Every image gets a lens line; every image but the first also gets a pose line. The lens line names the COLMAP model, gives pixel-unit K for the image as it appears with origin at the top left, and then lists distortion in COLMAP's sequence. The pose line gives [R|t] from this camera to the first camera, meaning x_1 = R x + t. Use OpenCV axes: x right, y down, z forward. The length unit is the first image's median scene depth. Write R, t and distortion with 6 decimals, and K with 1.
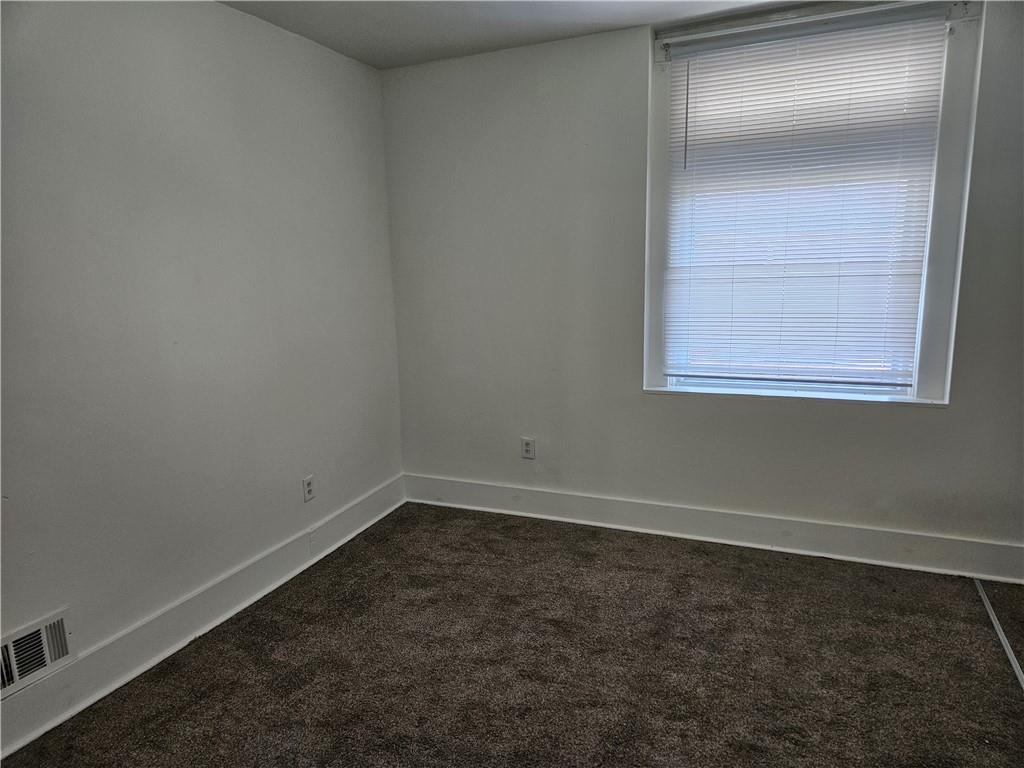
lens RADIAL K [[682.9, 0, 506.2], [0, 682.9, 394.3], [0, 0, 1]] dist [0.074899, -0.060126]
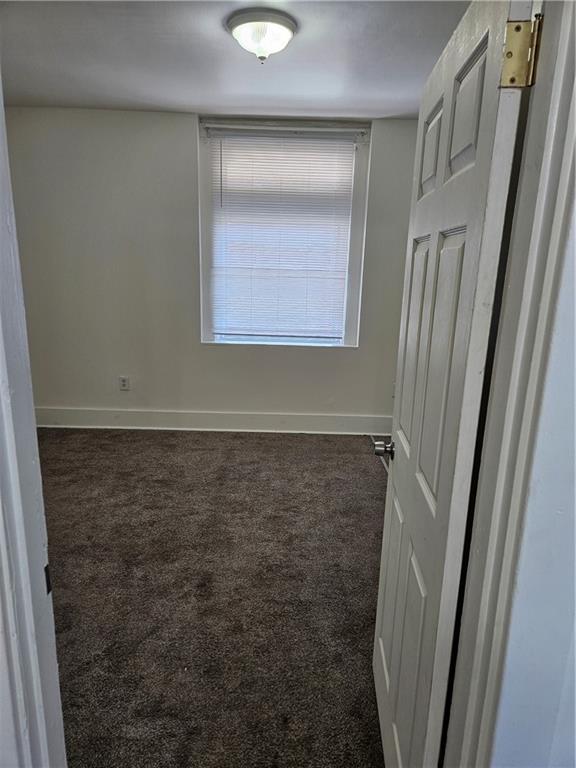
lens RADIAL K [[512.2, 0, 285.7], [0, 512.2, 383.1], [0, 0, 1]] dist [0.074899, -0.060126]
pose [[0.912713, -0.042331, 0.406404, -0.135352], [0.024178, 0.998472, 0.049699, 0.039820], [-0.407886, -0.035535, 0.912341, -0.226552]]
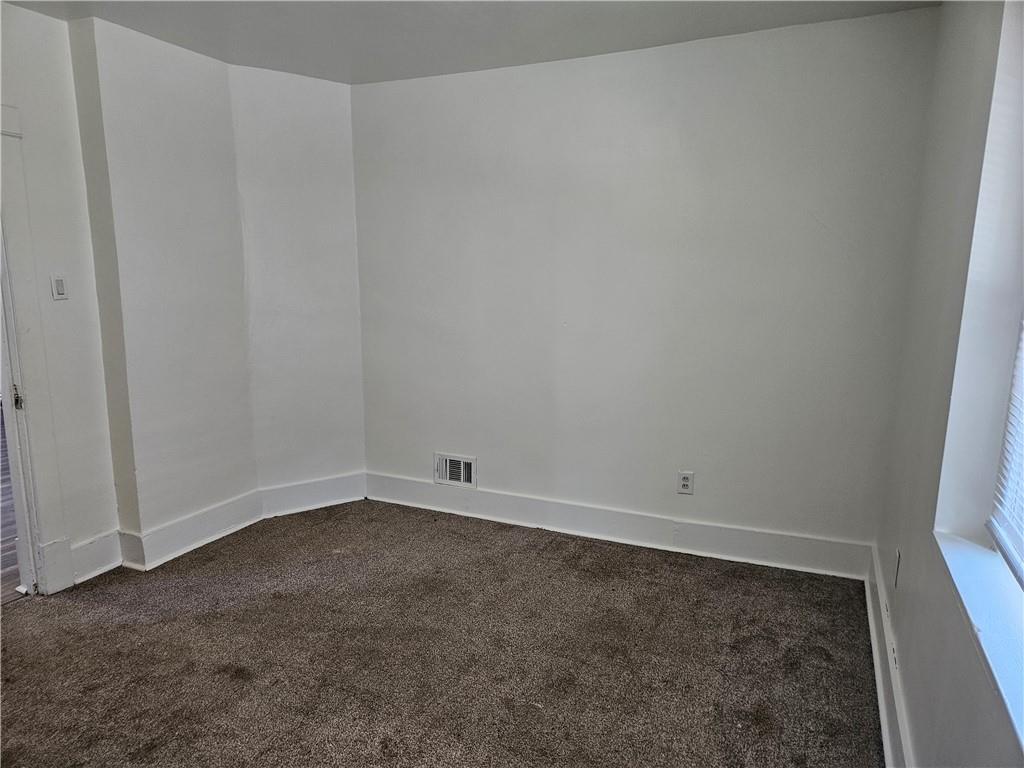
lens RADIAL K [[682.9, 0, 515.1], [0, 682.9, 387.2], [0, 0, 1]] dist [0.074899, -0.060126]
pose [[-0.018612, 0.194044, -0.980816, 0.820267], [-0.190075, 0.962409, 0.194009, -0.180897], [0.981593, 0.190039, 0.018971, 0.788638]]
